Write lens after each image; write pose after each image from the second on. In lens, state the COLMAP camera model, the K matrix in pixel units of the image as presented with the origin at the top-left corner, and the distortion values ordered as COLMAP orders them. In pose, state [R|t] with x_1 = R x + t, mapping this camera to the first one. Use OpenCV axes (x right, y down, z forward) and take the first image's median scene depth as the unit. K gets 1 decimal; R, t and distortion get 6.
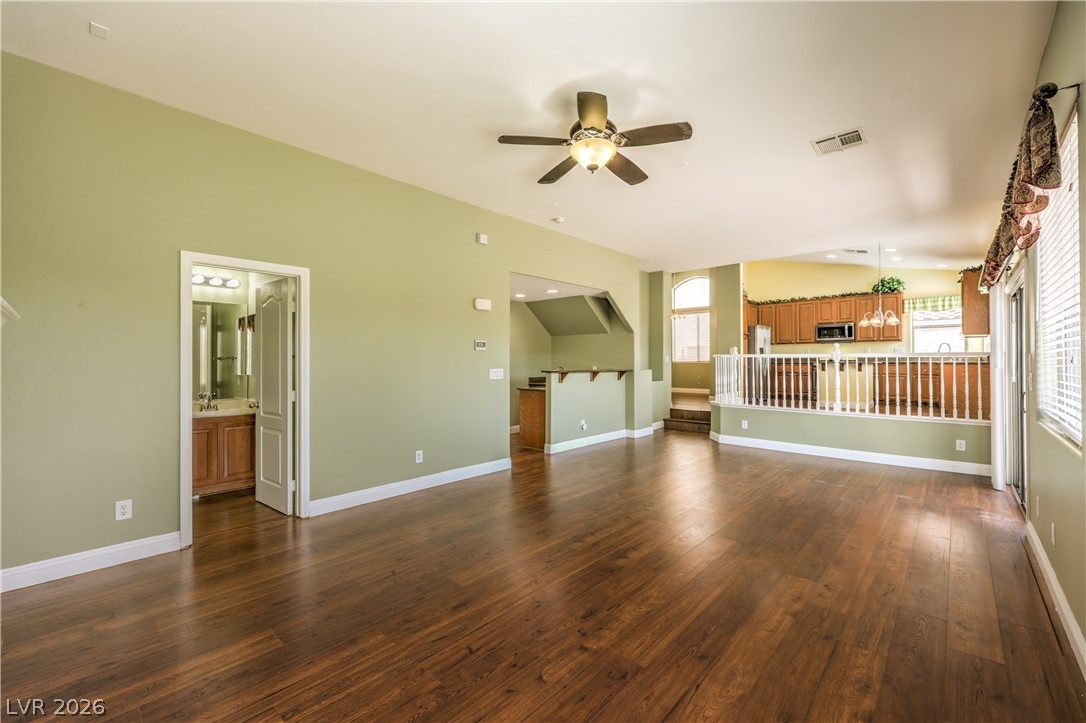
lens RADIAL K [[444.3, 0, 549.4], [0, 444.3, 357.5], [0, 0, 1]] dist [0.000063, -0.000325]
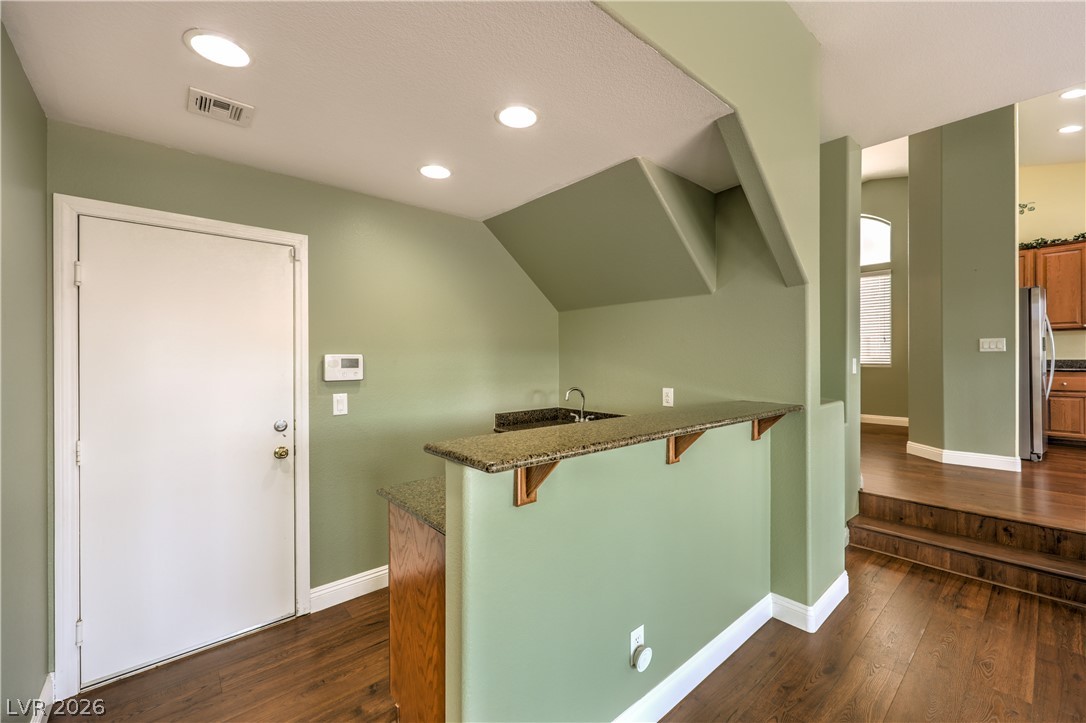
lens RADIAL K [[444.3, 0, 549.4], [0, 444.3, 357.5], [0, 0, 1]] dist [0.000063, -0.000325]
pose [[0.993320, 0.000920, -0.115390, 0.042358], [0.000408, 0.999934, 0.011486, -0.008660], [0.115393, -0.011456, 0.993254, 0.574624]]
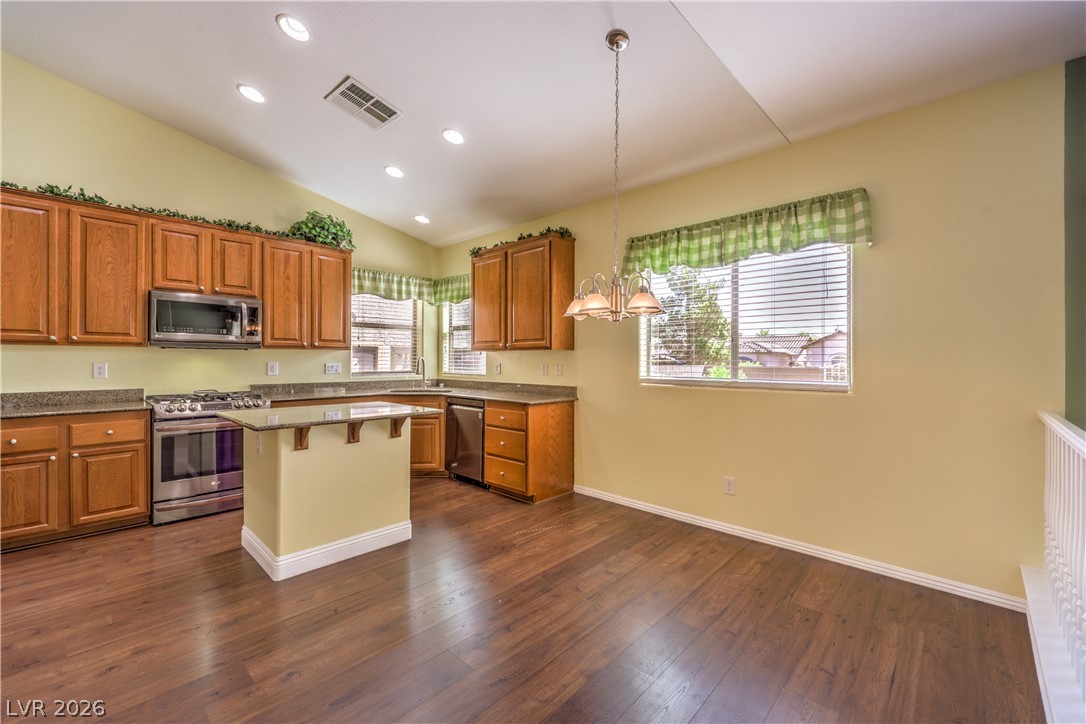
lens RADIAL K [[444.3, 0, 549.4], [0, 444.3, 358.0], [0, 0, 1]] dist [0.000063, -0.000325]
pose [[0.017580, 0.006951, 0.999821, 0.330995], [-0.014031, 0.999879, -0.006704, -0.030654], [-0.999747, -0.013911, 0.017676, 0.837009]]
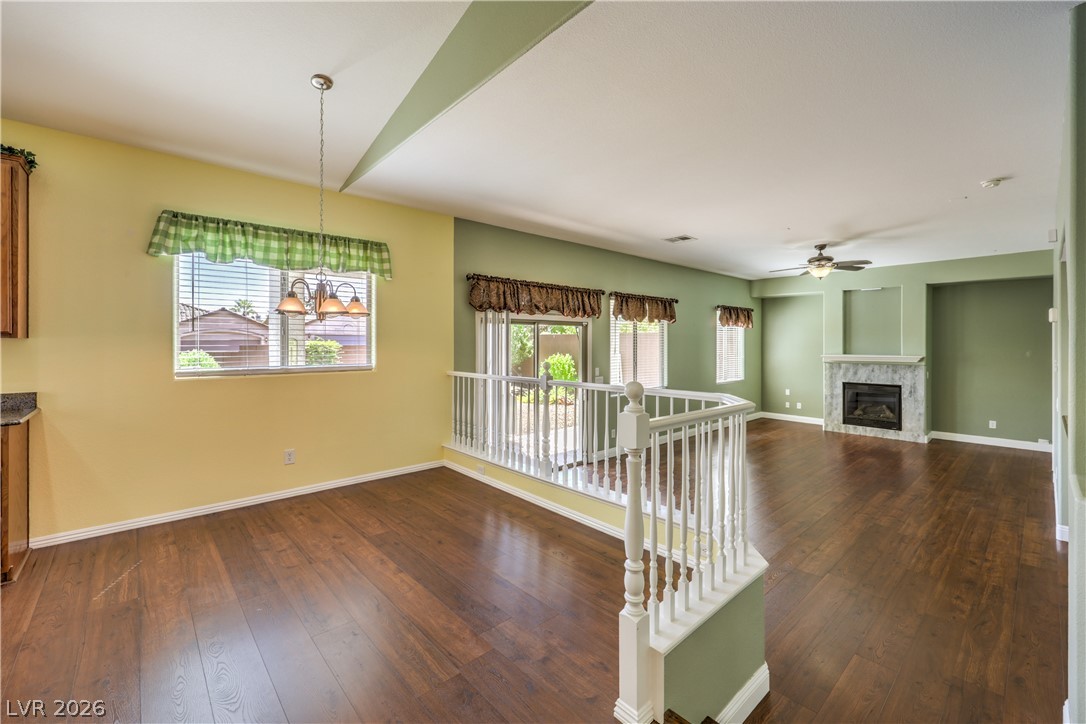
lens RADIAL K [[453.7, 0, 546.7], [0, 453.7, 343.3], [0, 0, 1]] dist [0.001966, 0.000195]
pose [[-0.995279, 0.002477, 0.097025, 0.409326], [0.001397, 0.999936, -0.011197, -0.034724], [-0.097046, -0.011008, -0.995219, 1.111591]]
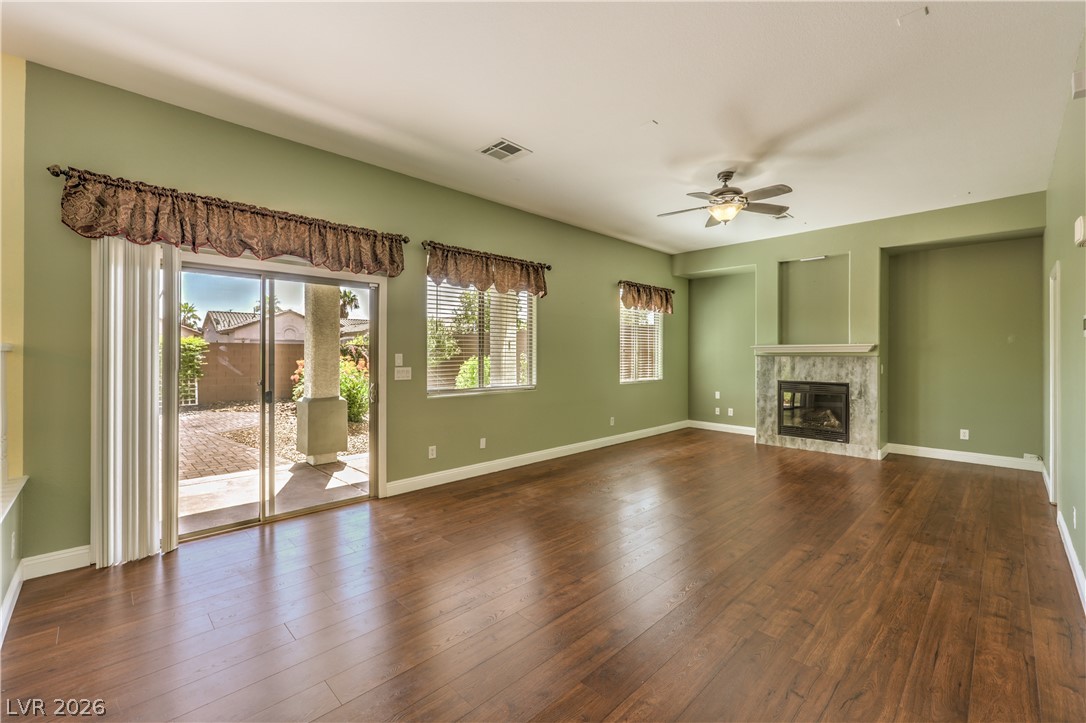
lens RADIAL K [[454.0, 0, 551.4], [0, 454.0, 354.2], [0, 0, 1]] dist [0.000419, 0.000149]
pose [[-0.998696, 0.000298, 0.051056, 0.206618], [-0.000245, 0.999943, -0.010641, 0.003375], [-0.051056, -0.010640, -0.998639, 0.847721]]
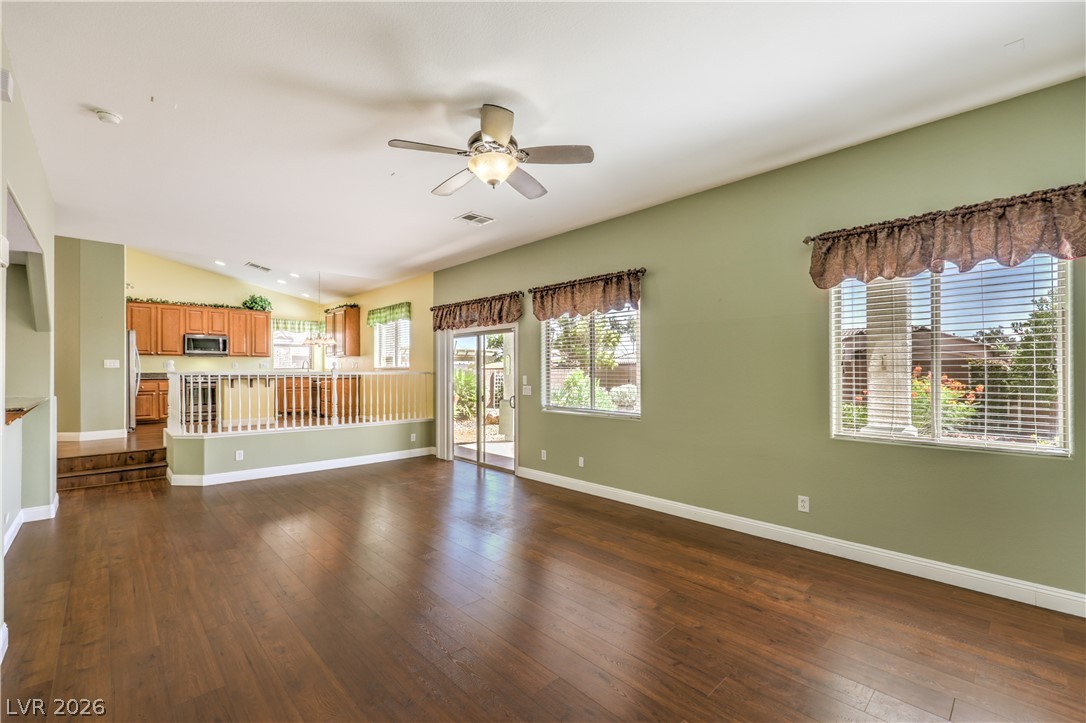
lens RADIAL K [[463.7, 0, 540.8], [0, 463.7, 368.3], [0, 0, 1]] dist [-0.000847, -0.000225]
pose [[0.081066, 0.006873, 0.996685, -0.296565], [-0.008124, 0.999948, -0.006235, -0.009608], [-0.996676, -0.007592, 0.081117, 0.277558]]
